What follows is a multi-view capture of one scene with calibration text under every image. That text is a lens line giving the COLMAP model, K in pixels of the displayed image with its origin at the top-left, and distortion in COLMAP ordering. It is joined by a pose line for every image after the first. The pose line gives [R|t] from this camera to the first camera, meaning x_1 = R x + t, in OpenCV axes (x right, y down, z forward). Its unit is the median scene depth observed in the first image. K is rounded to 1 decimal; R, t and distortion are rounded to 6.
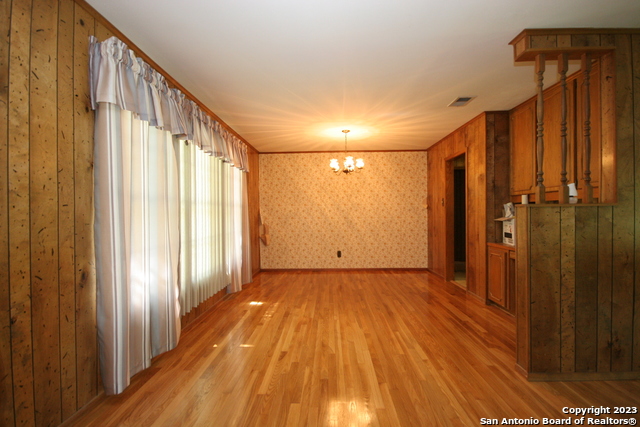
lens RADIAL K [[300.5, 0, 321.8], [0, 300.5, 215.3], [0, 0, 1]] dist [0.029862, -0.023239]
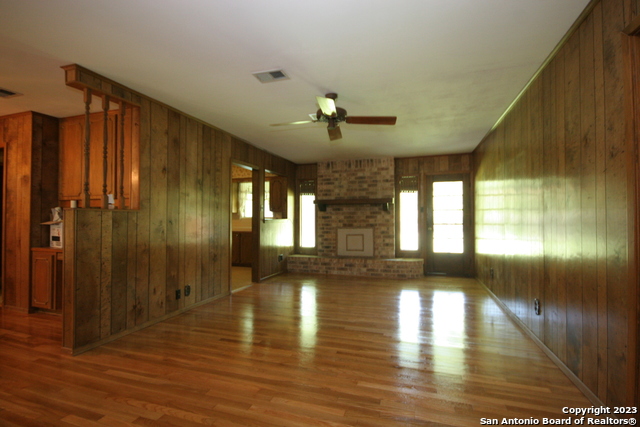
lens RADIAL K [[300.5, 0, 321.8], [0, 300.5, 215.3], [0, 0, 1]] dist [0.029862, -0.023239]
pose [[0.294121, 0.021464, 0.955527, -0.142413], [0.001982, 0.999732, -0.023066, 0.017011], [-0.955766, 0.008678, 0.294000, -0.226733]]
